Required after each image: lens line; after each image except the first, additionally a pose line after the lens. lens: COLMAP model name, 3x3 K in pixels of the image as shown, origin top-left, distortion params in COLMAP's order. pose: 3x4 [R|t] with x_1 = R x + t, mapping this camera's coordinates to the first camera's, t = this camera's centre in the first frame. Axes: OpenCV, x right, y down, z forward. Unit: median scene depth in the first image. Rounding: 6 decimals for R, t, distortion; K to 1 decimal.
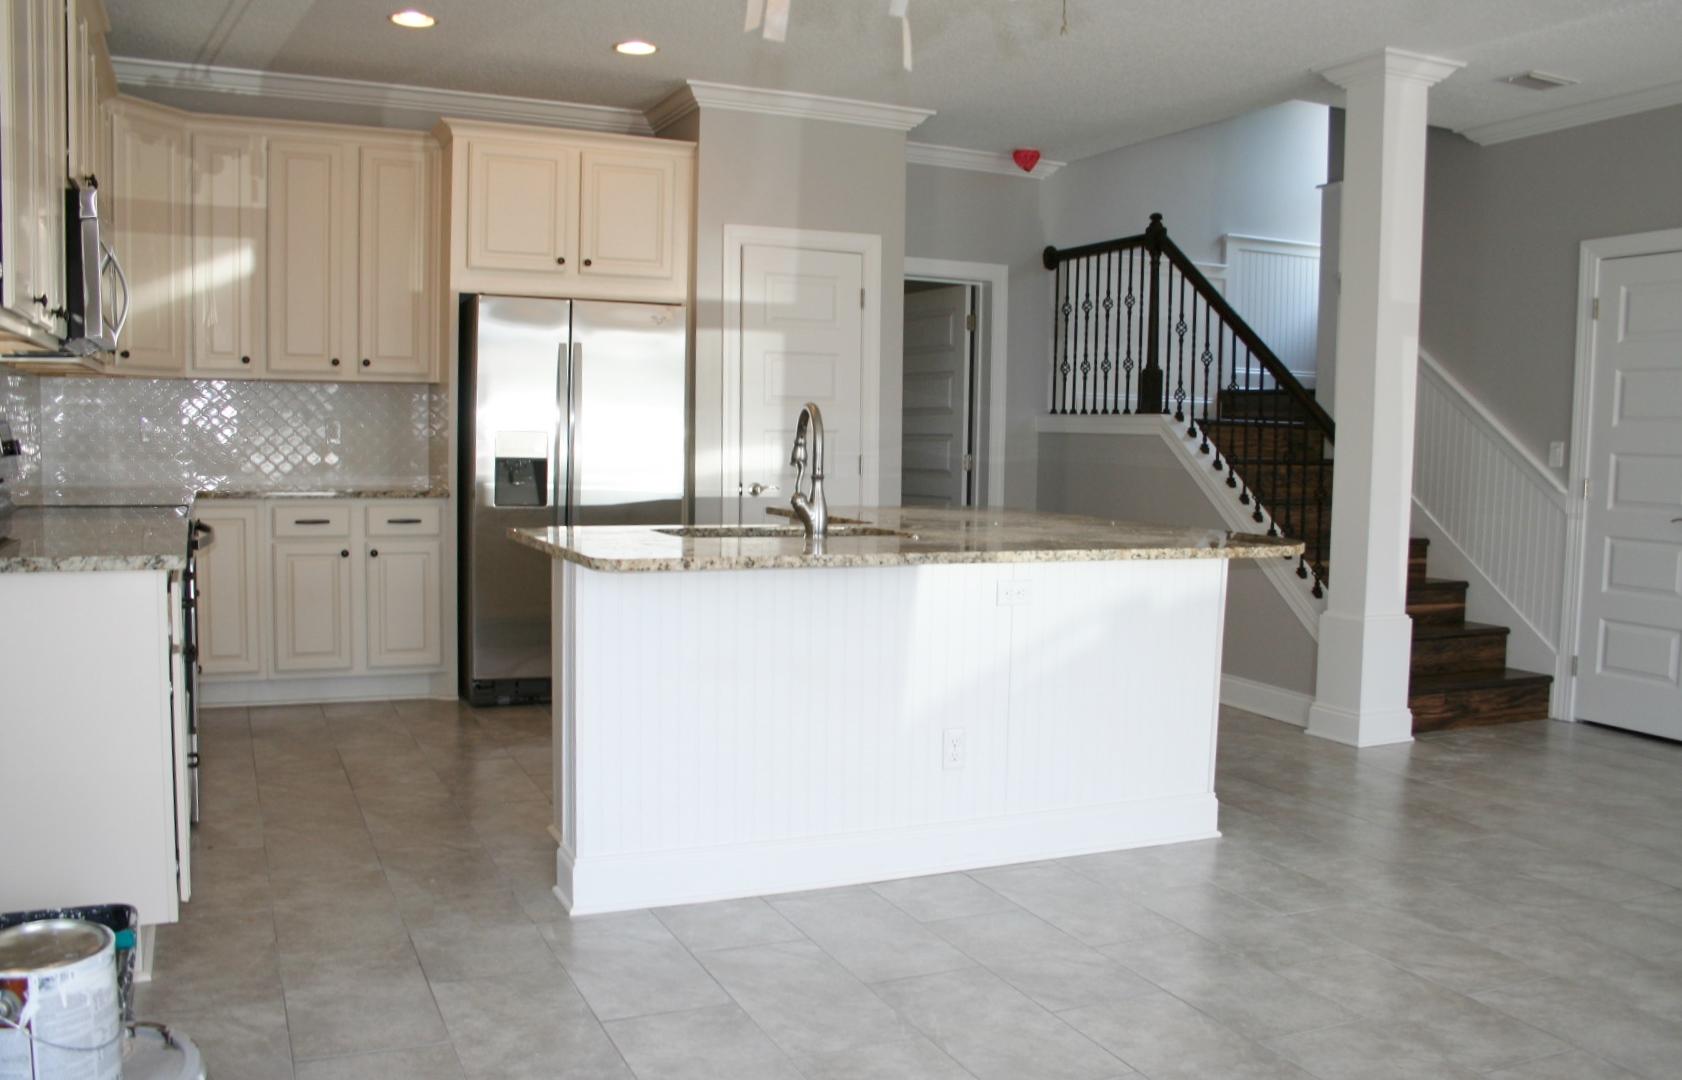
lens RADIAL K [[1454.6, 0, 838.7], [0, 1454.6, 551.8], [0, 0, 1]] dist [-0.101500, 0.032204]
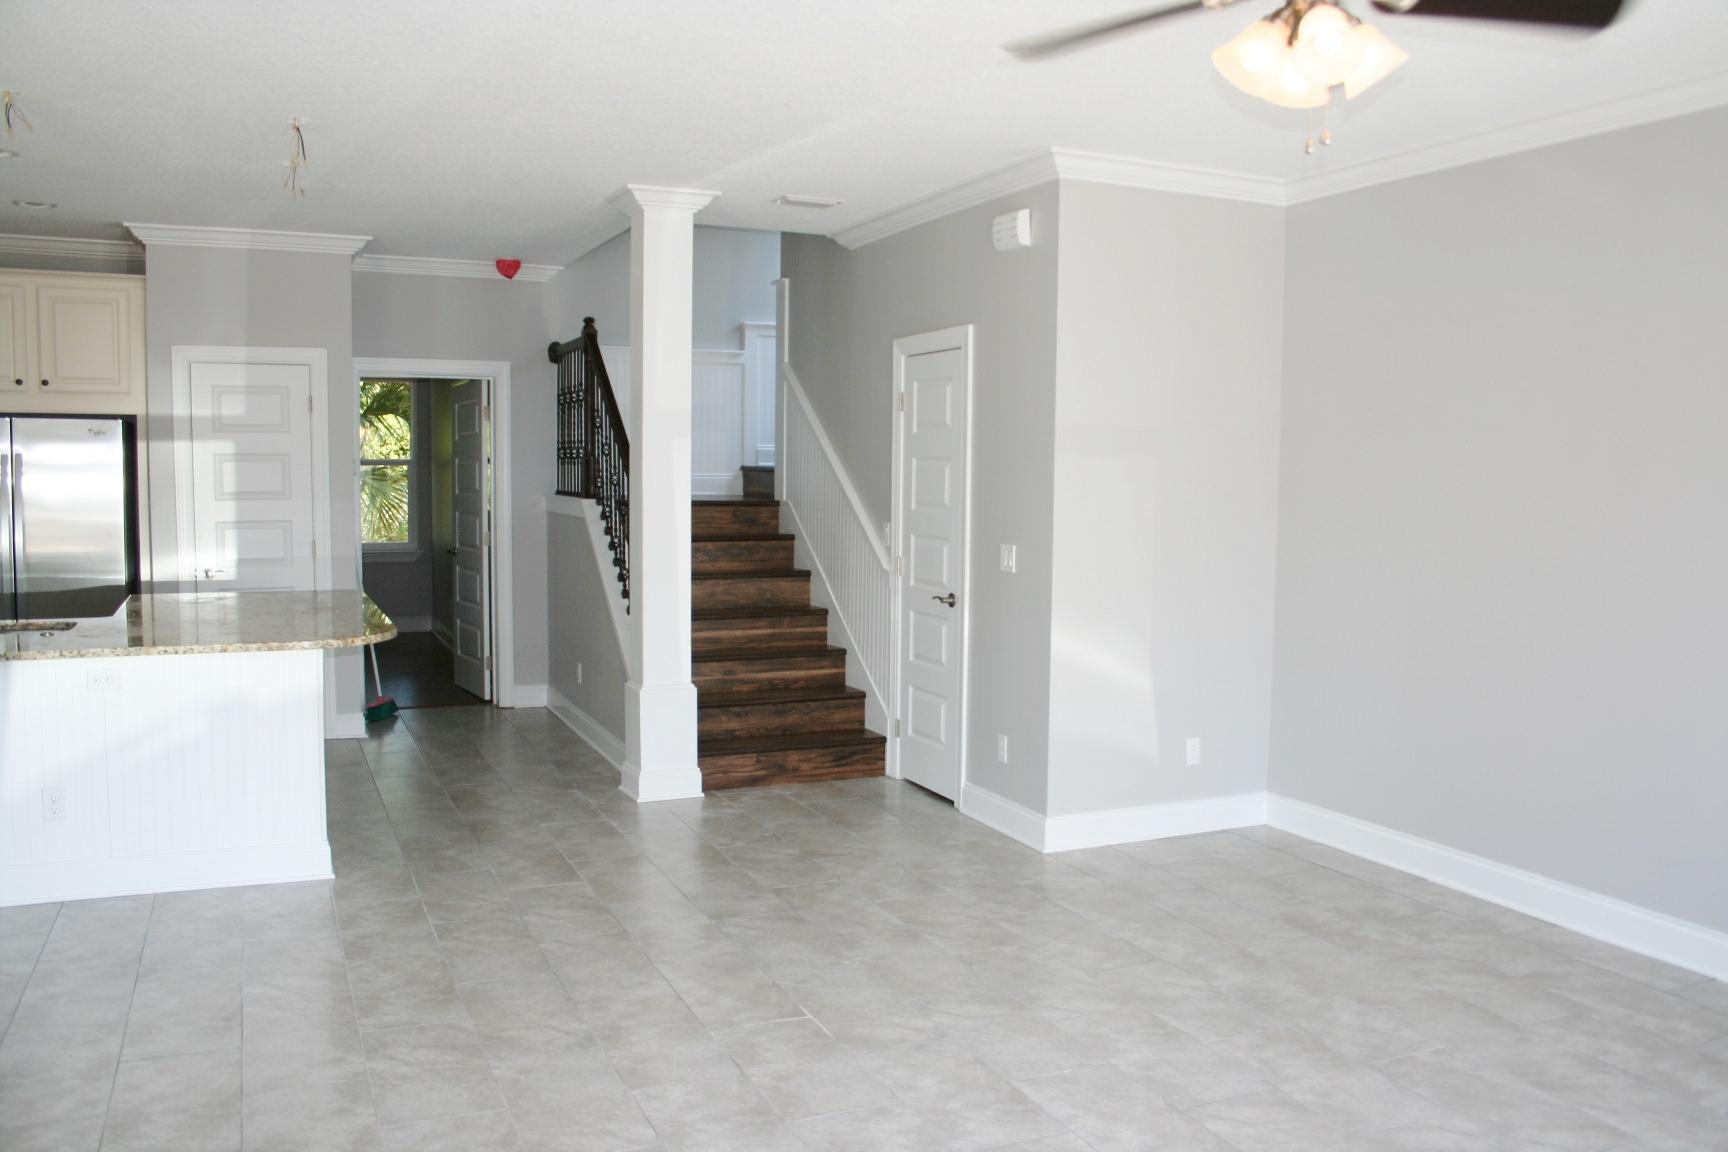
lens RADIAL K [[1462.8, 0, 840.7], [0, 1462.8, 608.8], [0, 0, 1]] dist [-0.098651, 0.079550]
pose [[0.998492, -0.007009, -0.054446, 0.533113], [0.008012, 0.999802, 0.018223, -0.032873], [0.054307, -0.018631, 0.998350, -0.128117]]
